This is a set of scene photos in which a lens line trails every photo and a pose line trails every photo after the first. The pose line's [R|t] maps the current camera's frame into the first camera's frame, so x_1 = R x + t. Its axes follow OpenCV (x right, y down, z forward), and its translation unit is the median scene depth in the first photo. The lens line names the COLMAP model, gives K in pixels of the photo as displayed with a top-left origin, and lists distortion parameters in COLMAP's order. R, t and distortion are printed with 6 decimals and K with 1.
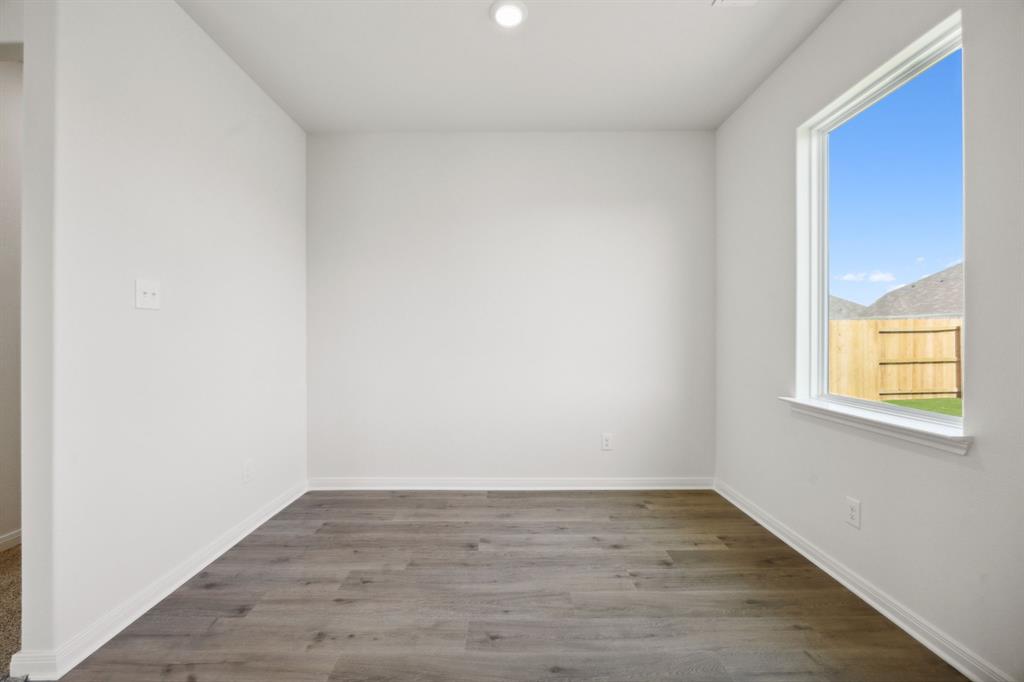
lens RADIAL K [[432.5, 0, 506.3], [0, 432.5, 337.4], [0, 0, 1]] dist [-0.022713, 0.000684]
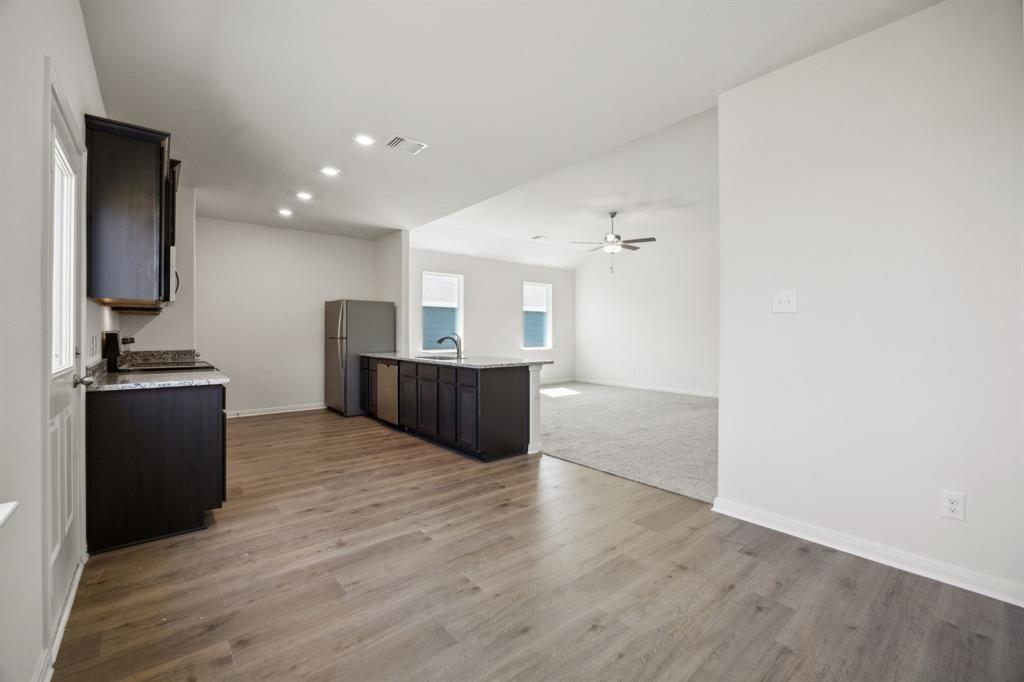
lens RADIAL K [[432.5, 0, 512.8], [0, 432.5, 336.8], [0, 0, 1]] dist [-0.022713, 0.000684]
pose [[-0.767319, 0.006840, -0.641229, 0.686024], [-0.000991, 0.999929, 0.011852, -0.004317], [0.641265, 0.009730, -0.767258, 1.468367]]
